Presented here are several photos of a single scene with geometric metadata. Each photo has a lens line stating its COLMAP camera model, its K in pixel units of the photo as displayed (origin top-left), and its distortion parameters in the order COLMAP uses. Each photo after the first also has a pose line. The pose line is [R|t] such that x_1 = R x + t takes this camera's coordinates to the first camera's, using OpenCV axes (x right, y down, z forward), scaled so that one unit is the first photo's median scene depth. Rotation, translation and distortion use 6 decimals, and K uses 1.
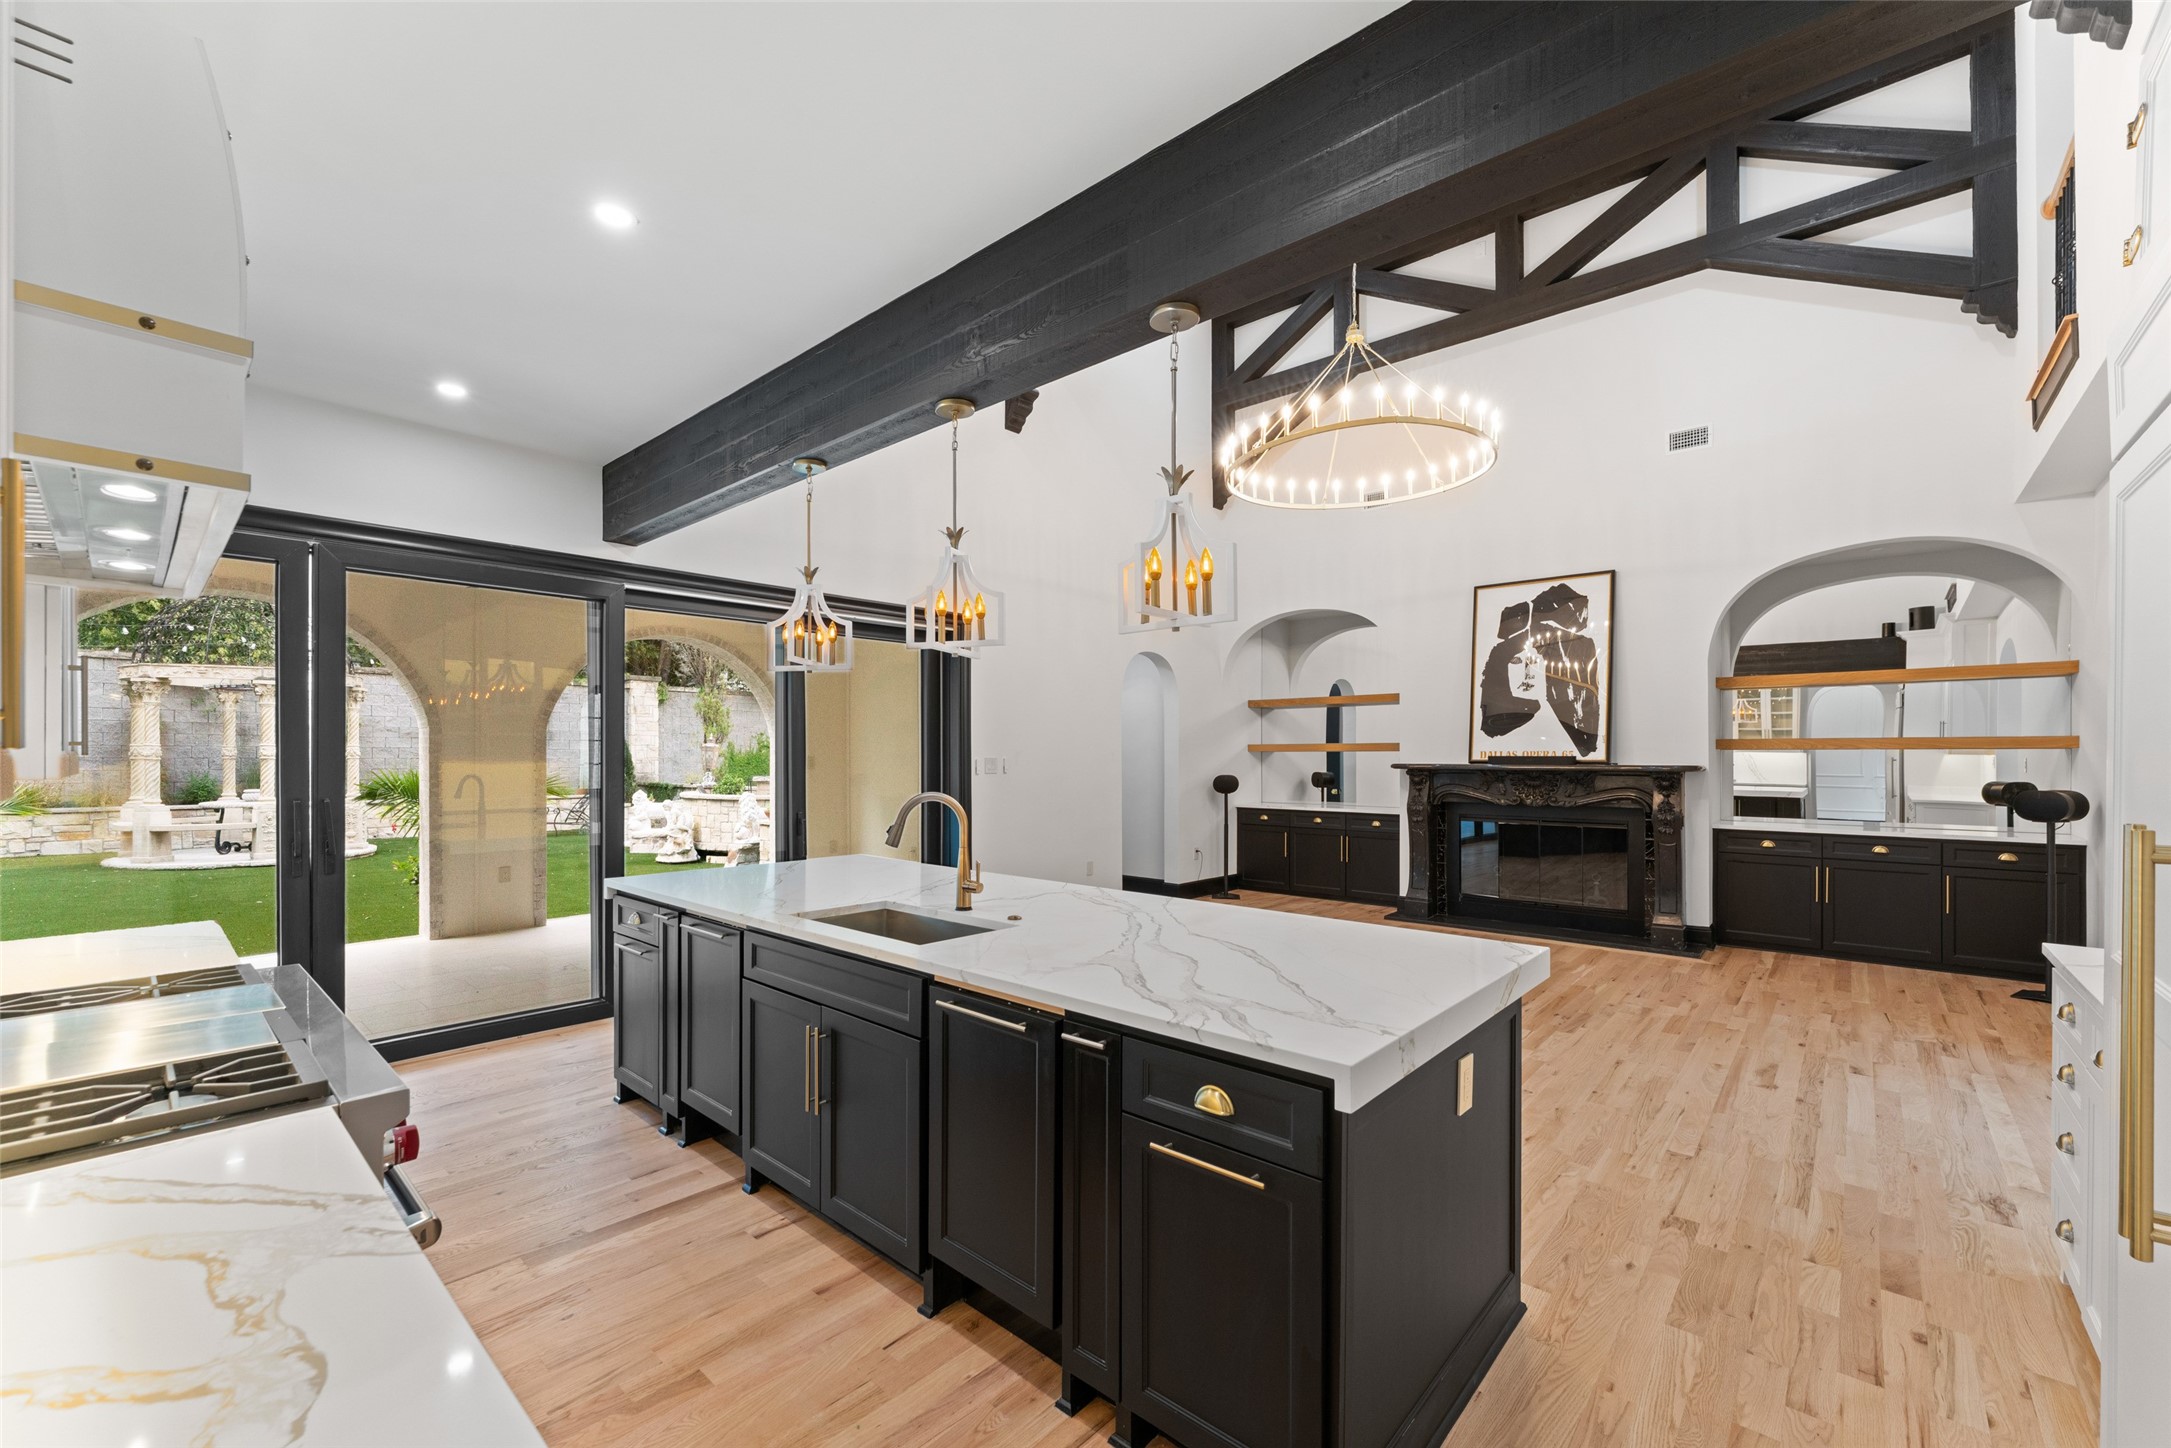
lens RADIAL K [[861.4, 0, 1077.9], [0, 861.4, 753.8], [0, 0, 1]] dist [0.001873, 0.000382]
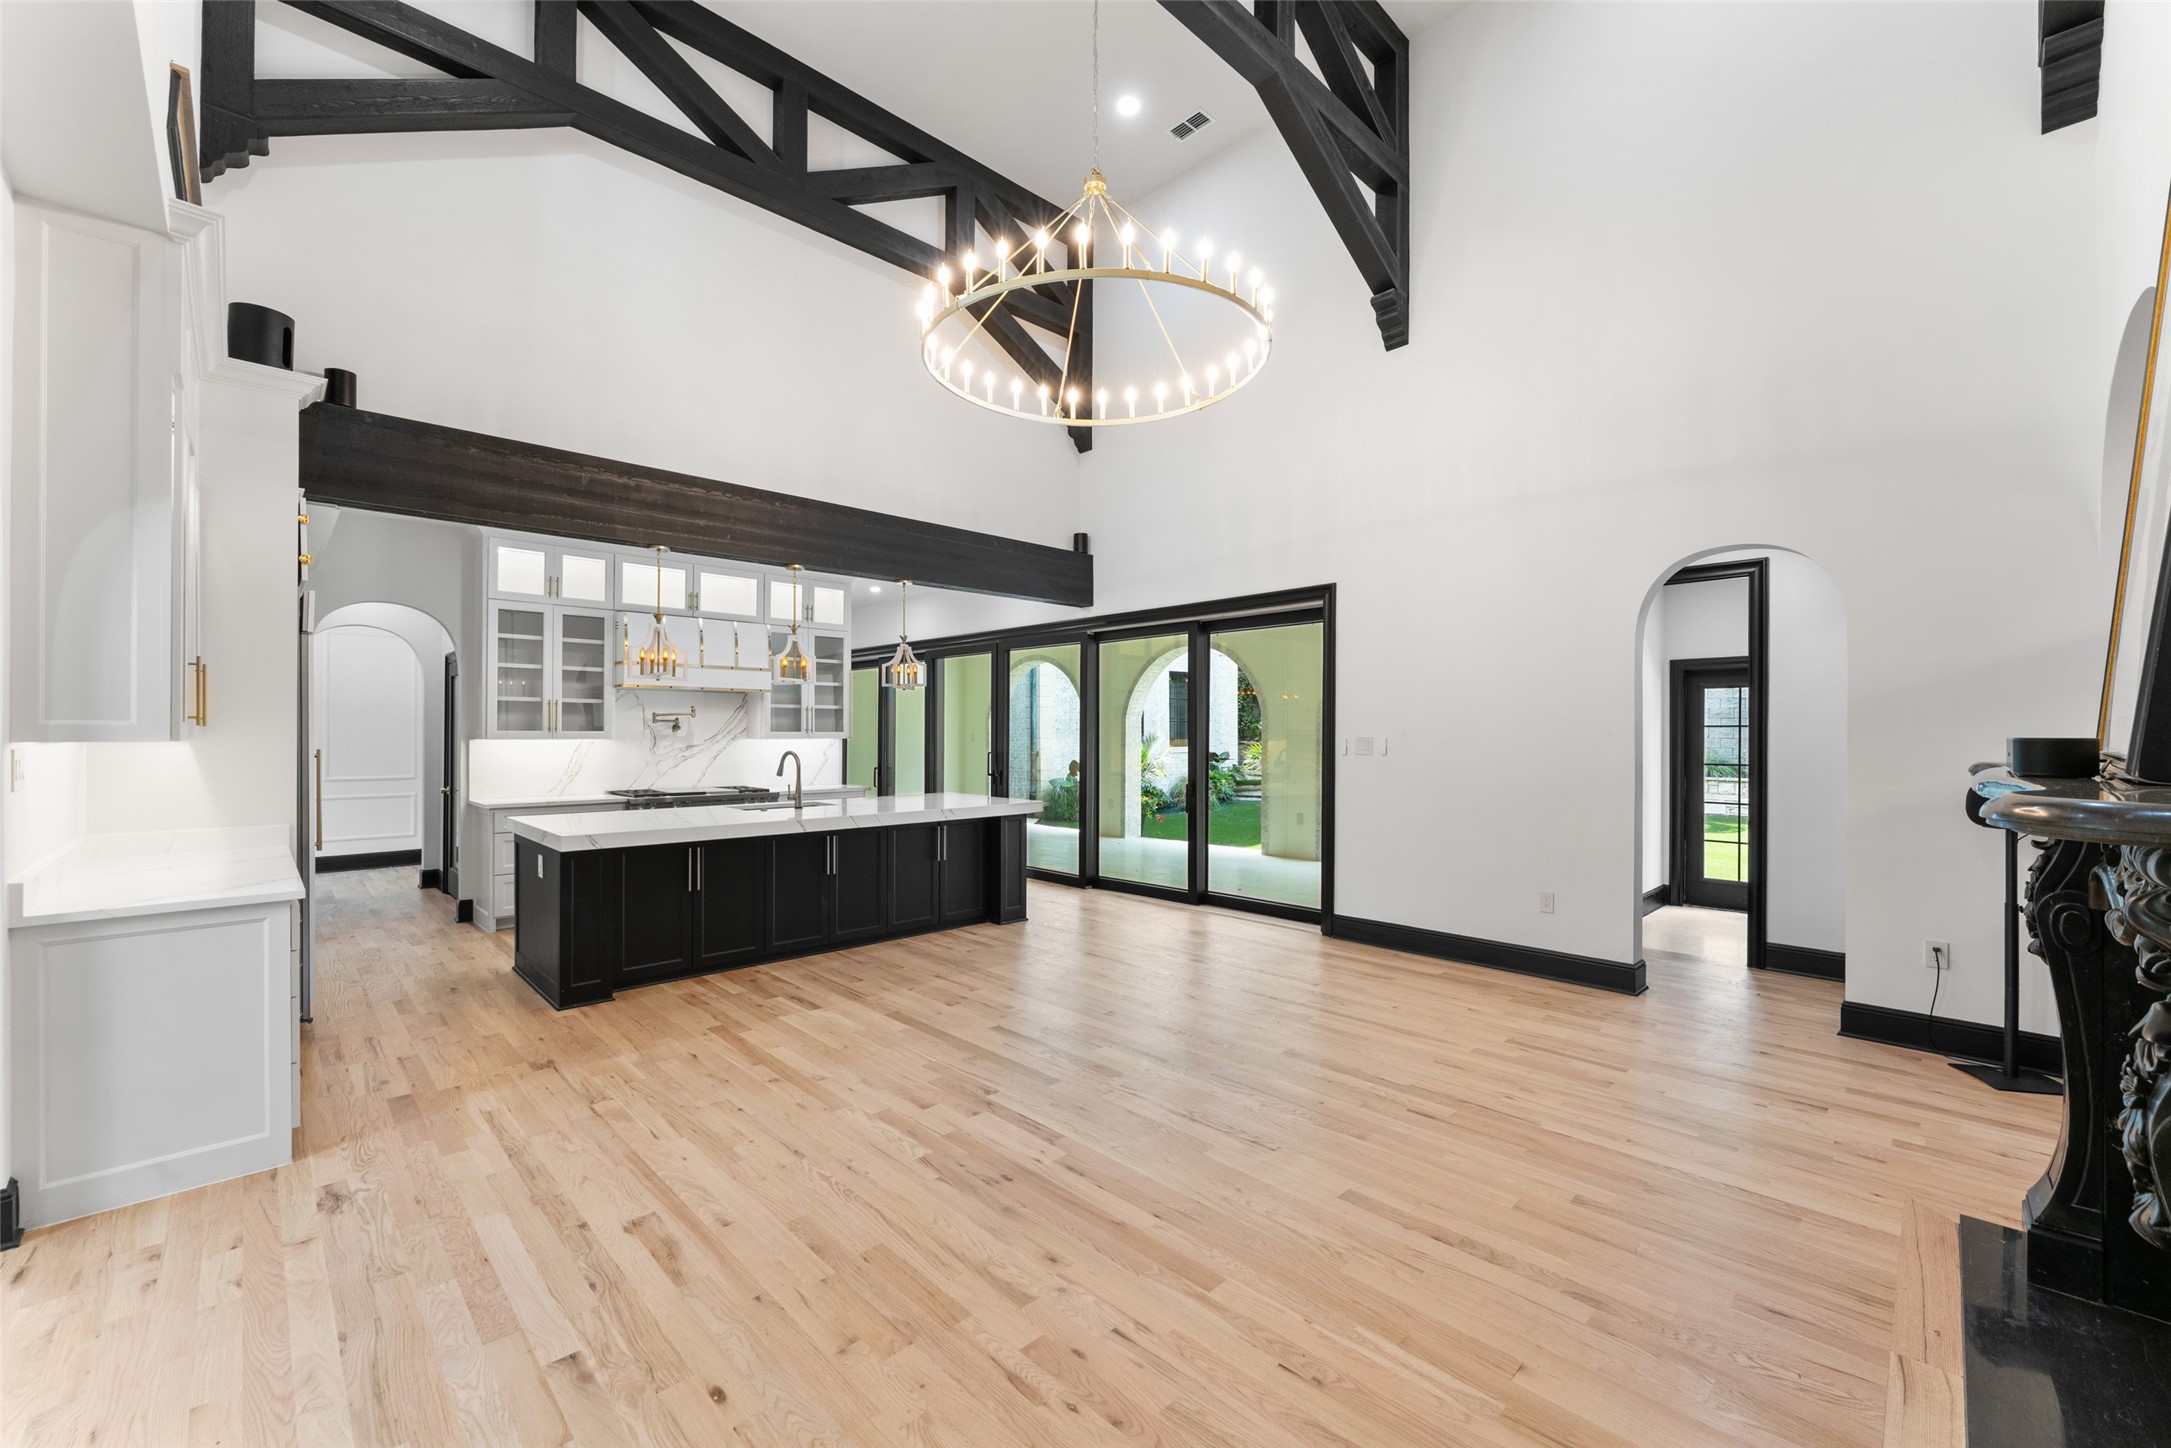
lens RADIAL K [[888.4, 0, 1076.9], [0, 888.4, 733.2], [0, 0, 1]] dist [-0.001097, -0.000241]
pose [[-0.079579, -0.001458, -0.996828, 1.490948], [0.000702, 0.999999, -0.001518, 0.010355], [0.996828, -0.000821, -0.079578, 1.429460]]
